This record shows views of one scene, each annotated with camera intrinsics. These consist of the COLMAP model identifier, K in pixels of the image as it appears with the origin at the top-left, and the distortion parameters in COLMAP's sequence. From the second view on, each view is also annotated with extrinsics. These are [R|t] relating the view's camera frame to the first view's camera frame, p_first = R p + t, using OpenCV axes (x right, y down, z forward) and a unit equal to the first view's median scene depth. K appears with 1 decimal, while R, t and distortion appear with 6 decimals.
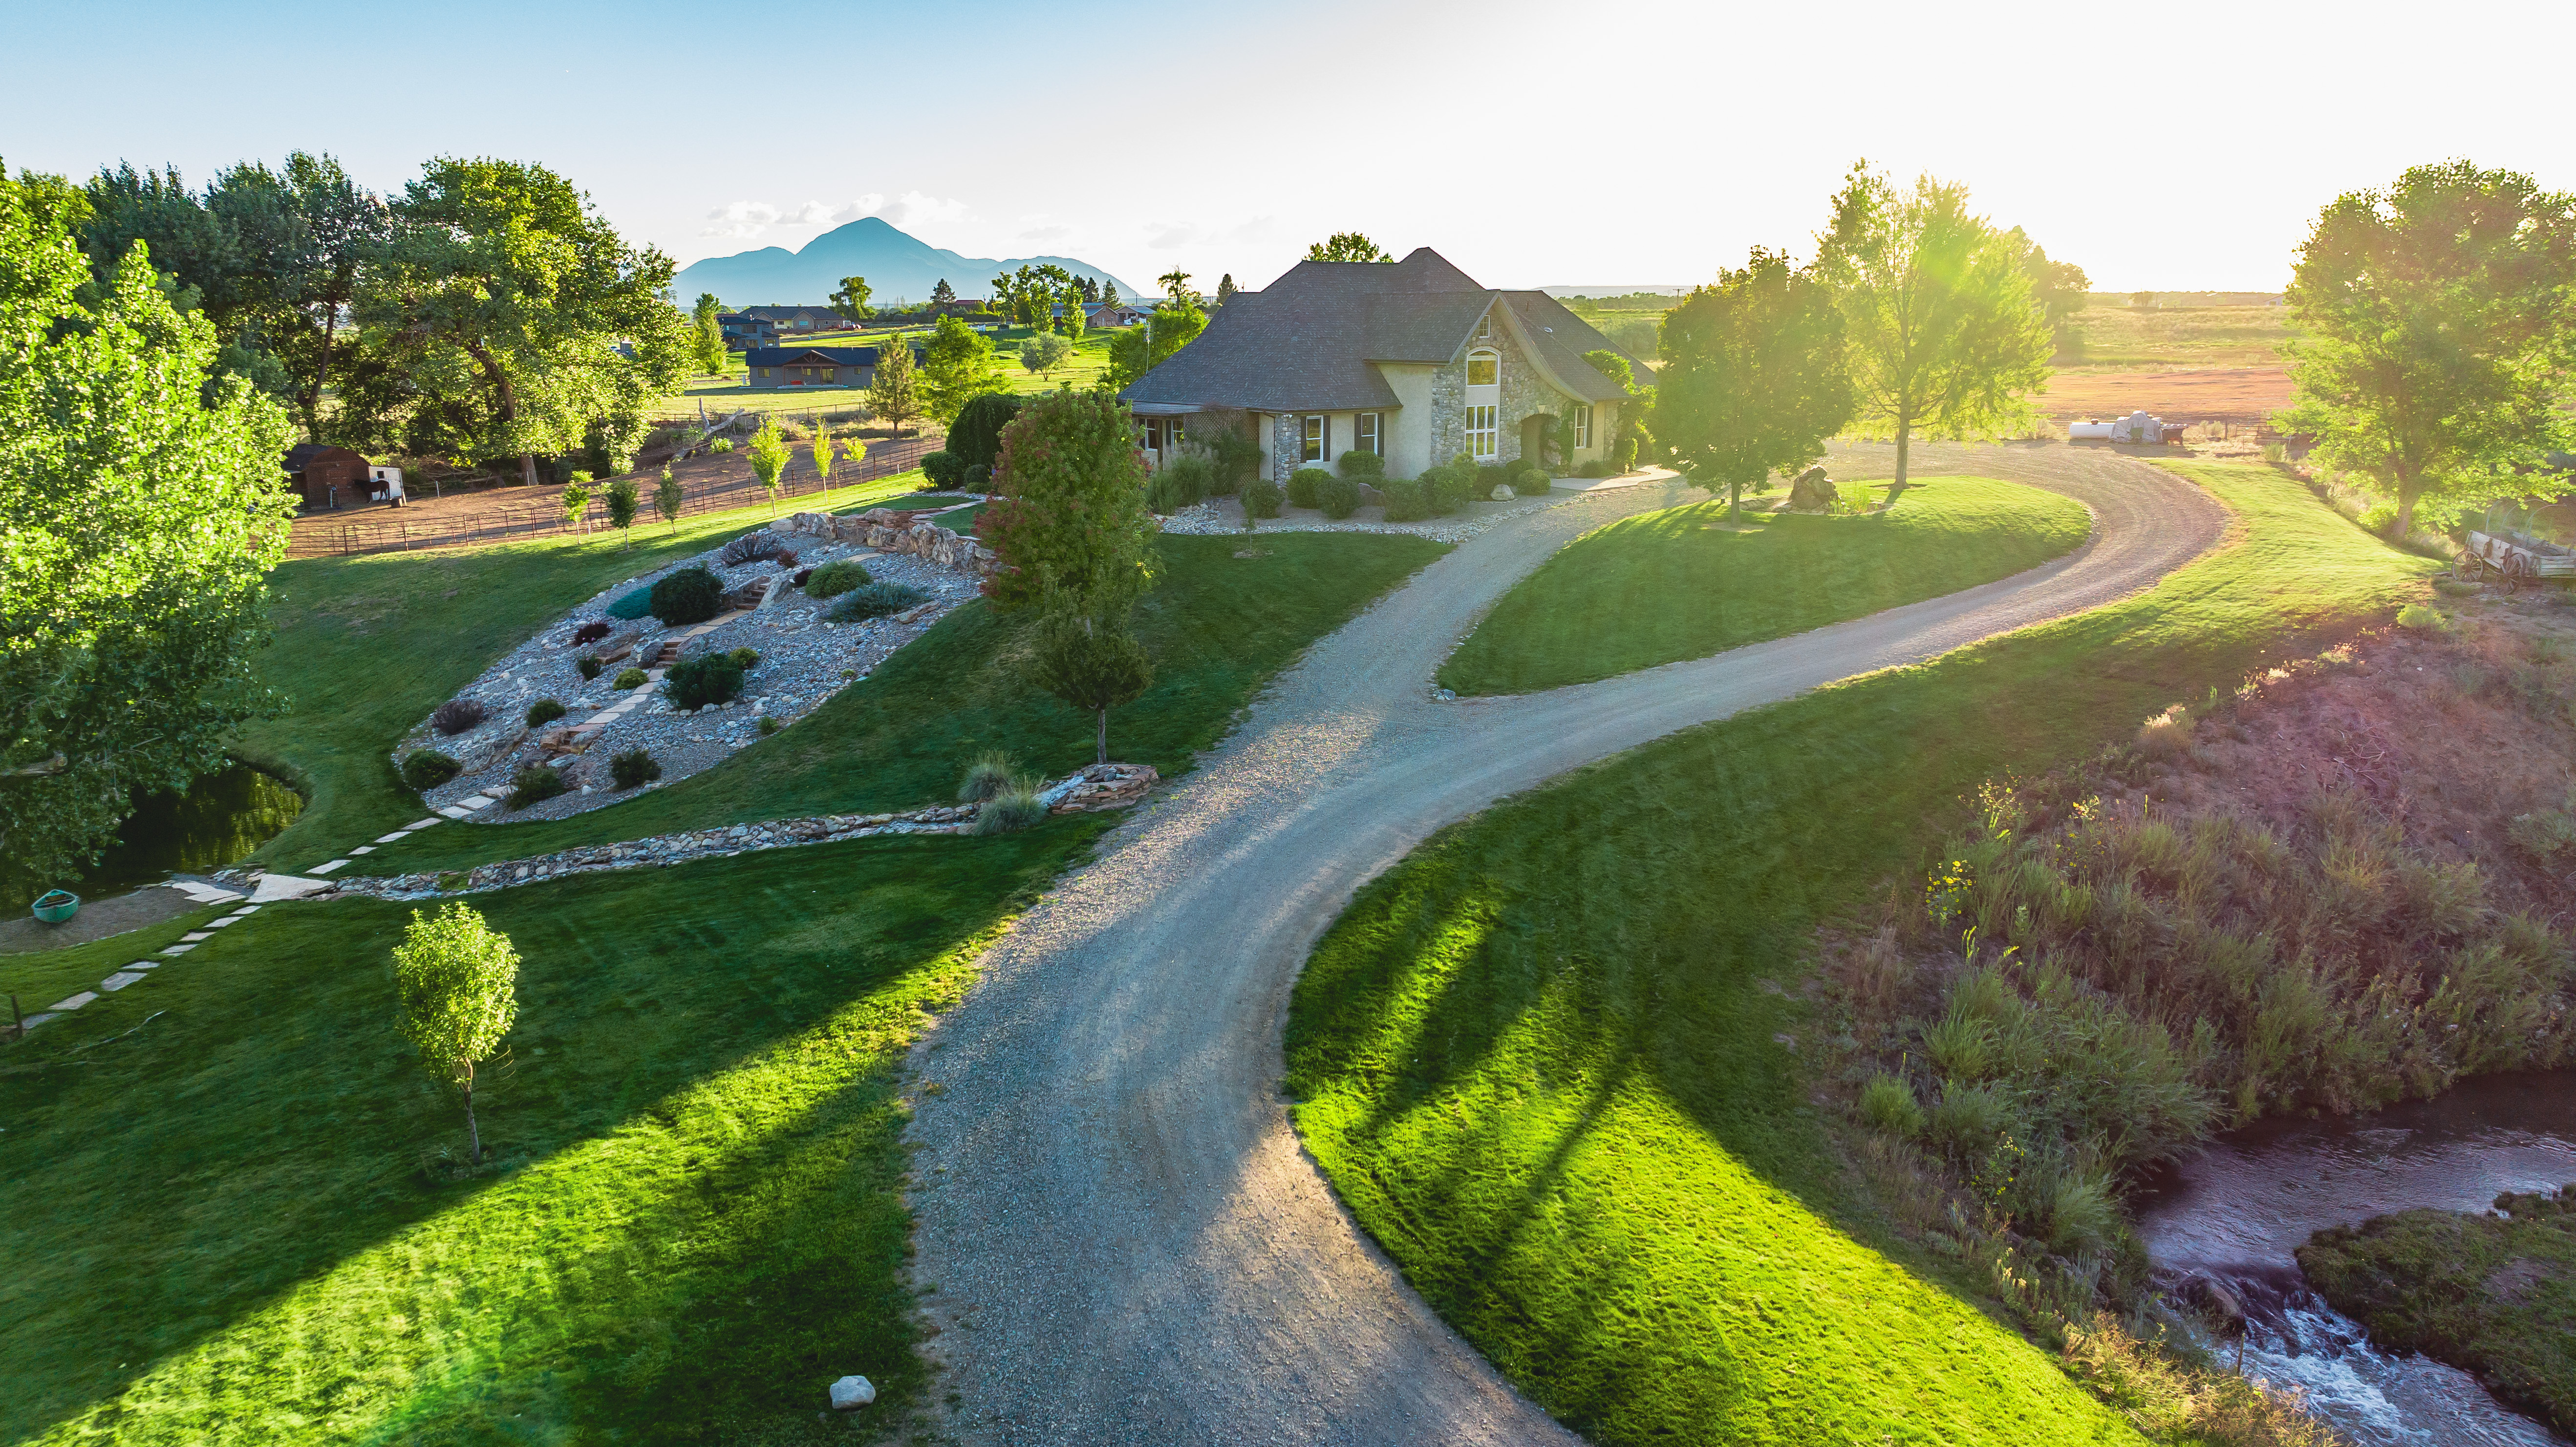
lens RADIAL K [[1804.1, 0, 1288.0], [0, 1804.1, 723.5], [0, 0, 1]] dist [-0.009121, -0.003988]
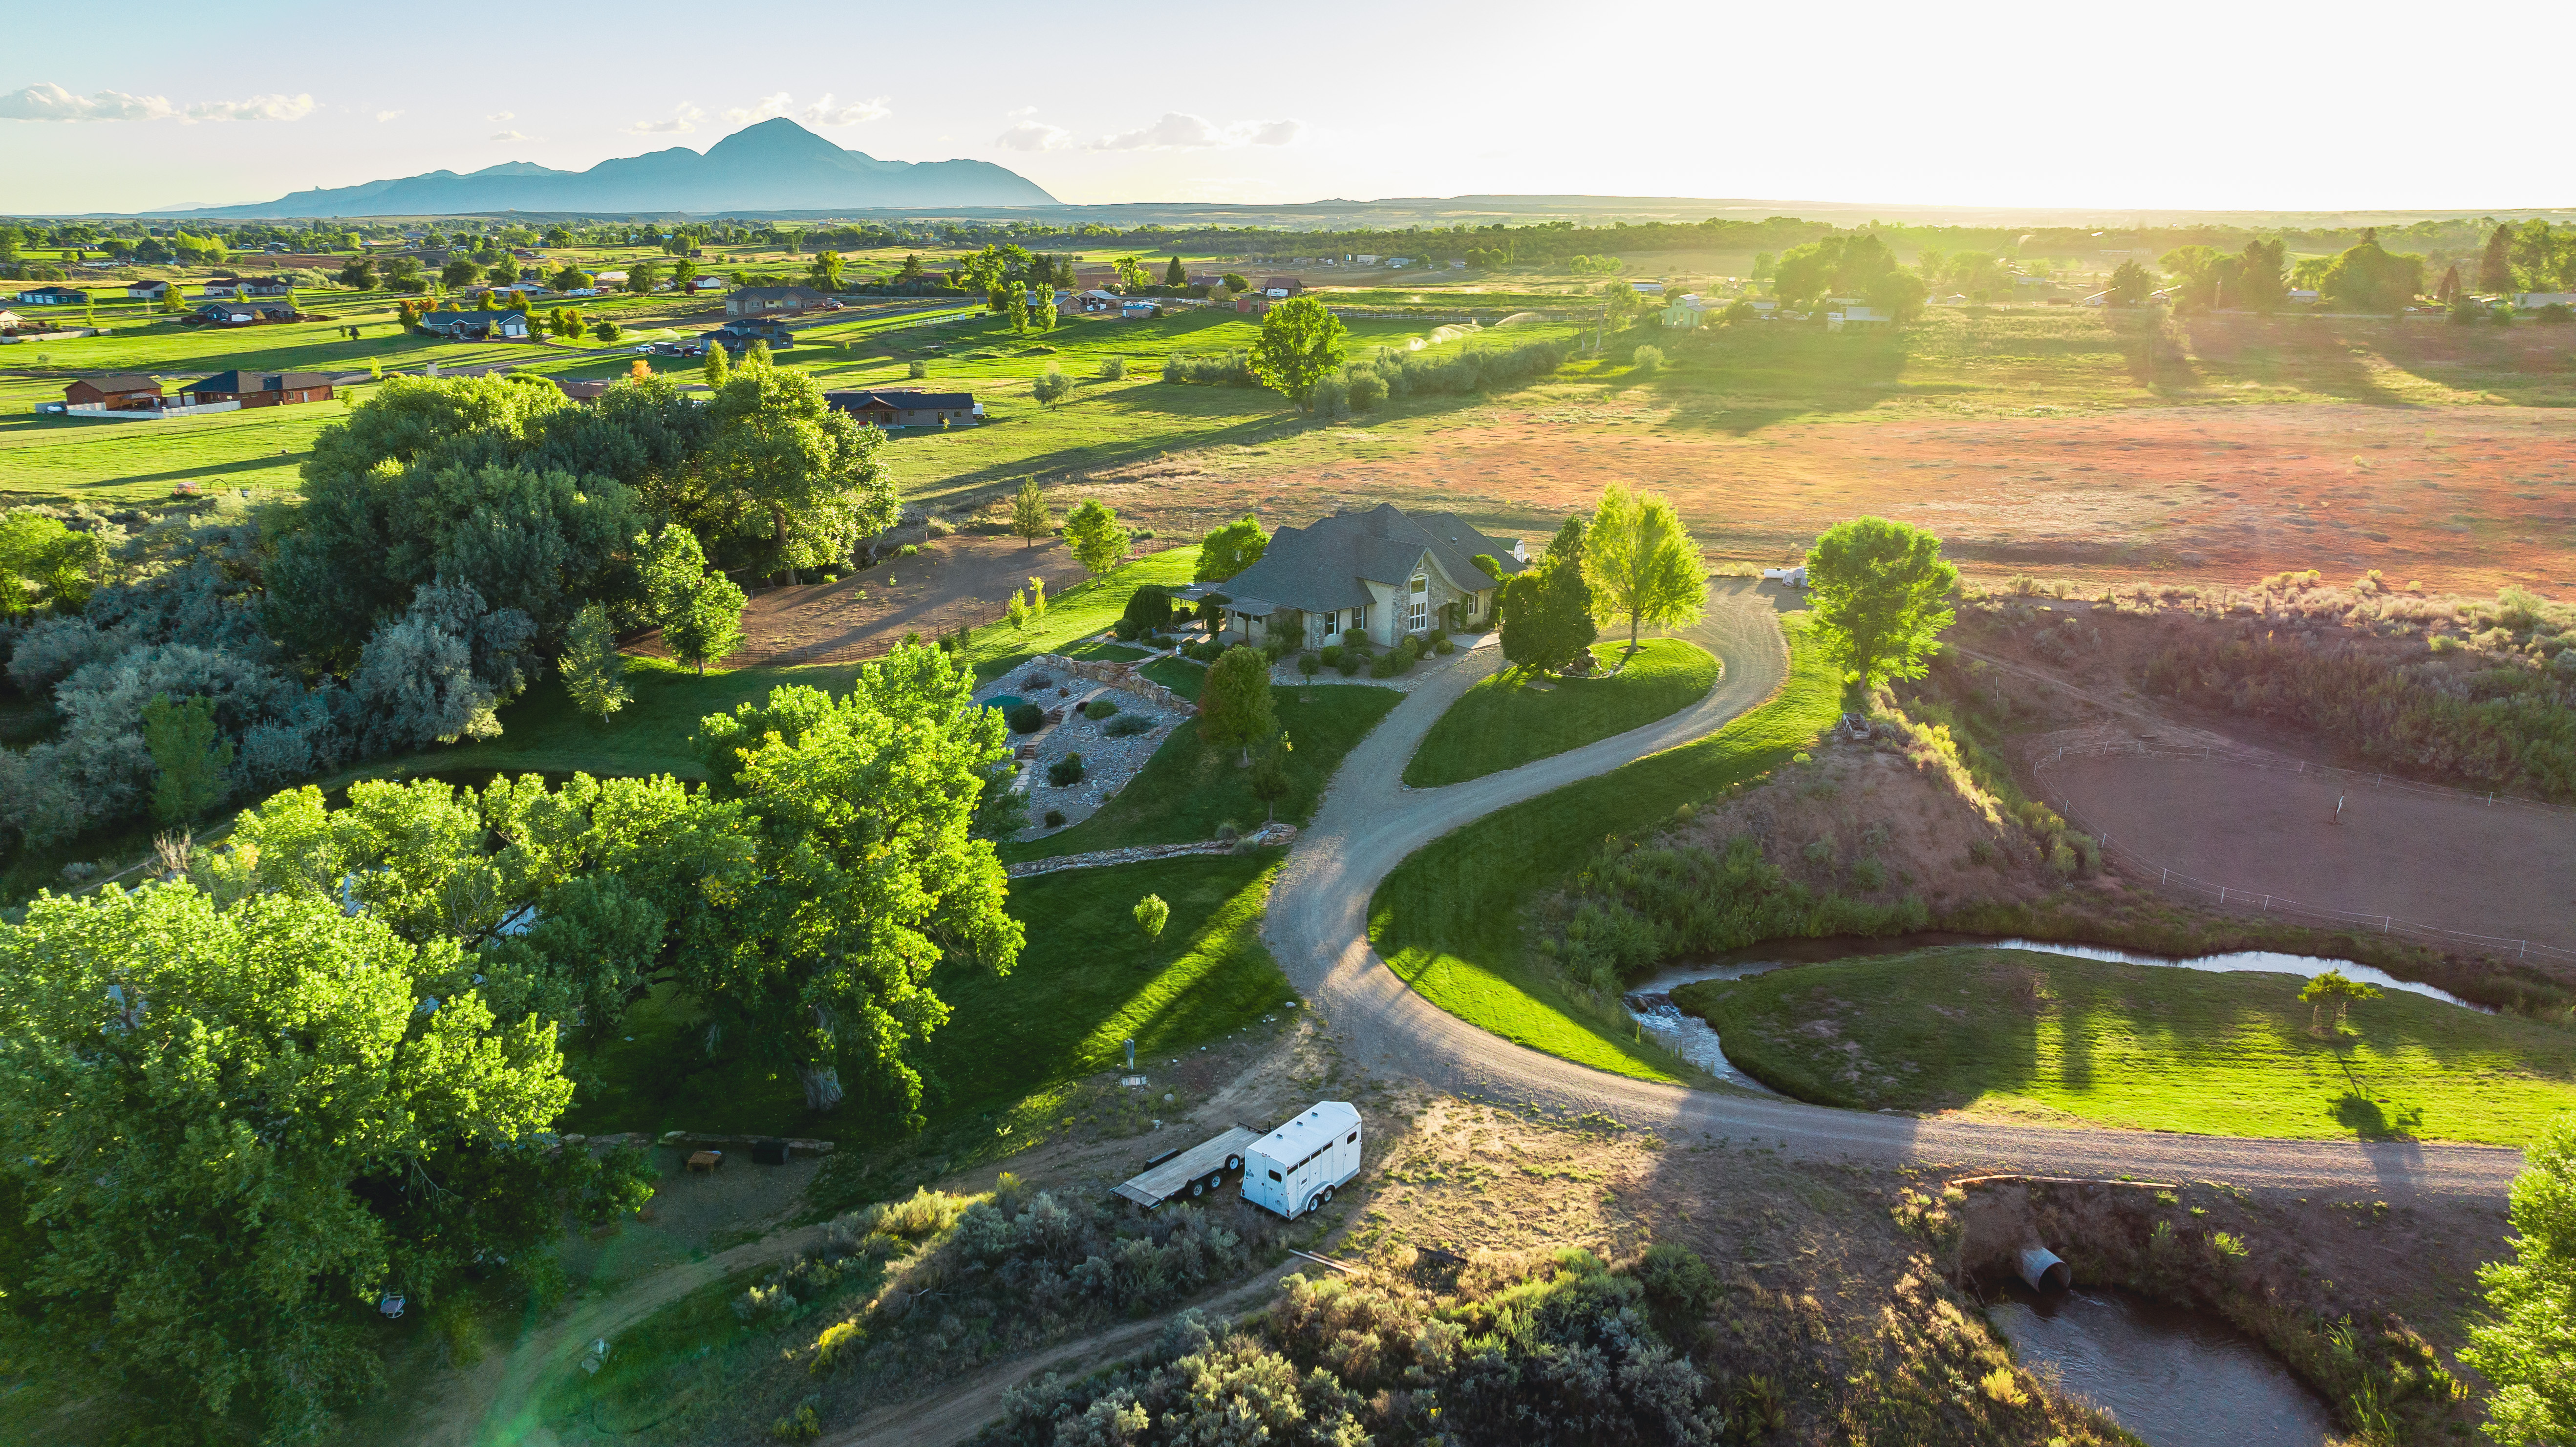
lens RADIAL K [[1804.1, 0, 1288.0], [0, 1804.1, 723.5], [0, 0, 1]] dist [0.005733, -0.001229]
pose [[0.999002, -0.004270, 0.044452, -0.130397], [0.002031, 0.998733, 0.050287, -0.164680], [-0.044610, -0.050147, 0.997745, -1.019982]]
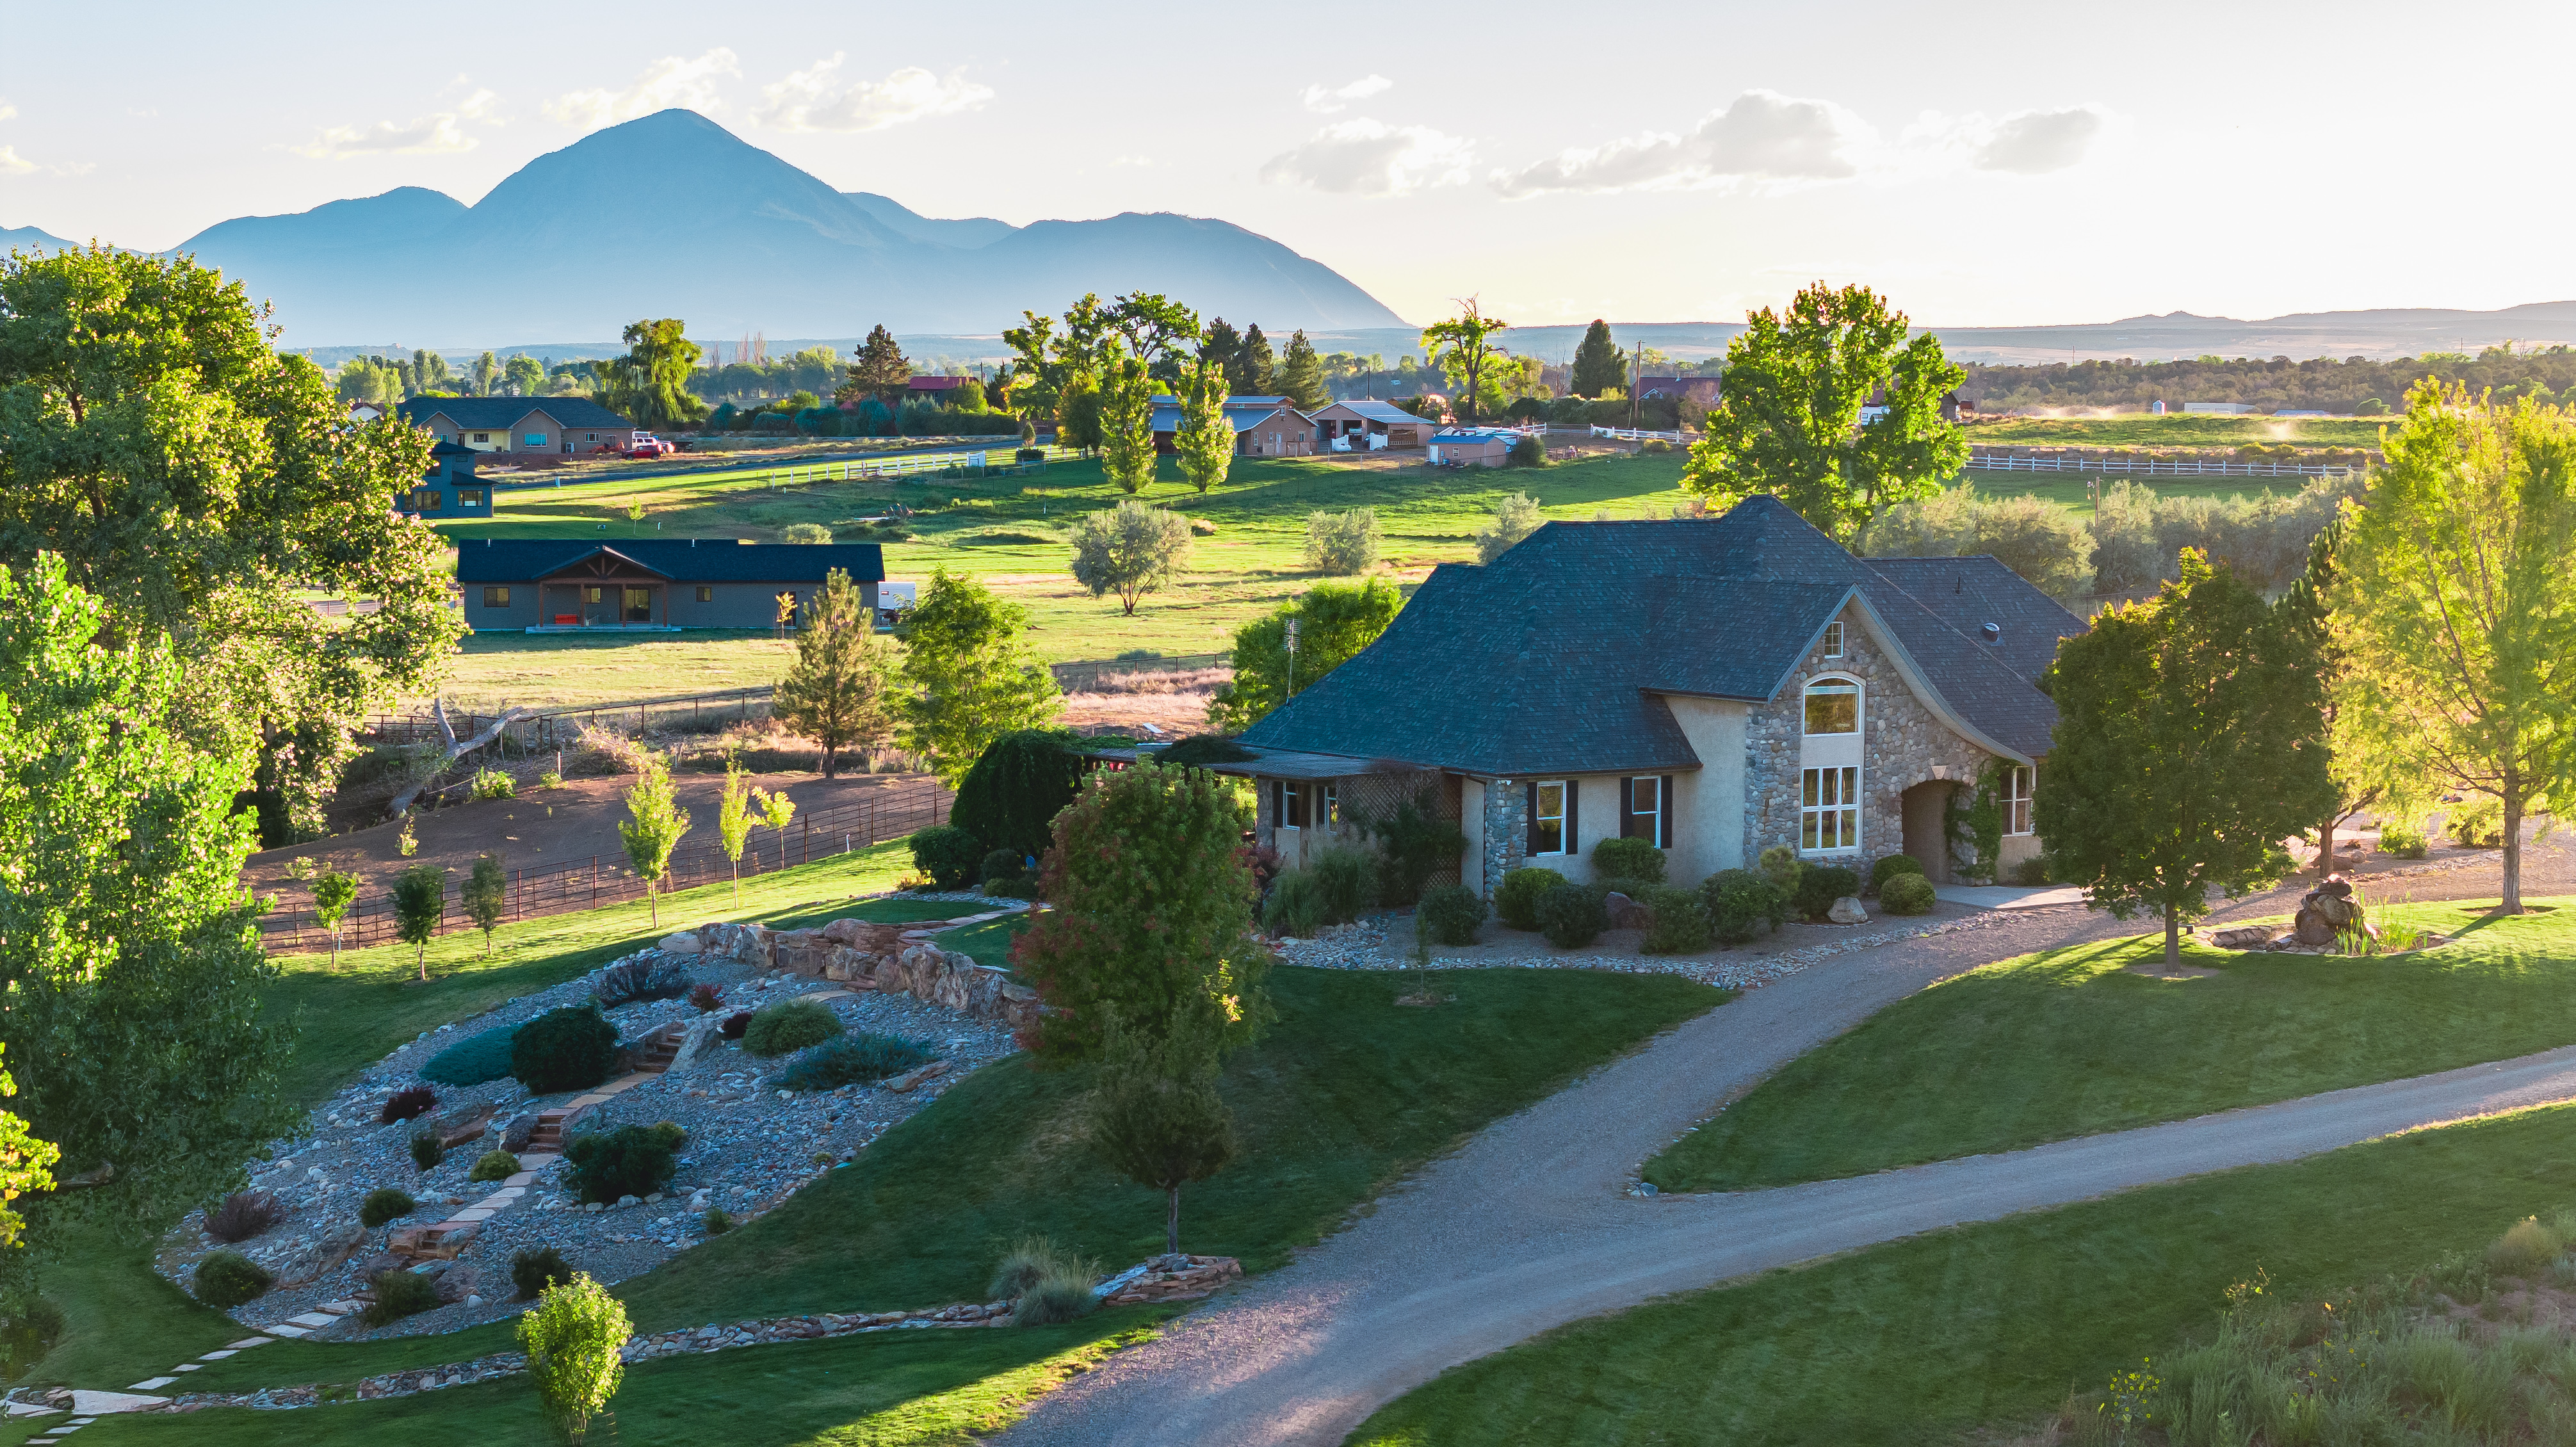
lens RADIAL K [[5168.8, 0, 1287.0], [0, 5168.8, 859.0], [0, 0, 1]] dist [-0.188046, 1.473803]
pose [[0.994809, 0.014999, -0.100651, 0.113959], [-0.027784, 0.991533, -0.126847, 0.090462], [0.097896, 0.128985, 0.986803, -0.824584]]
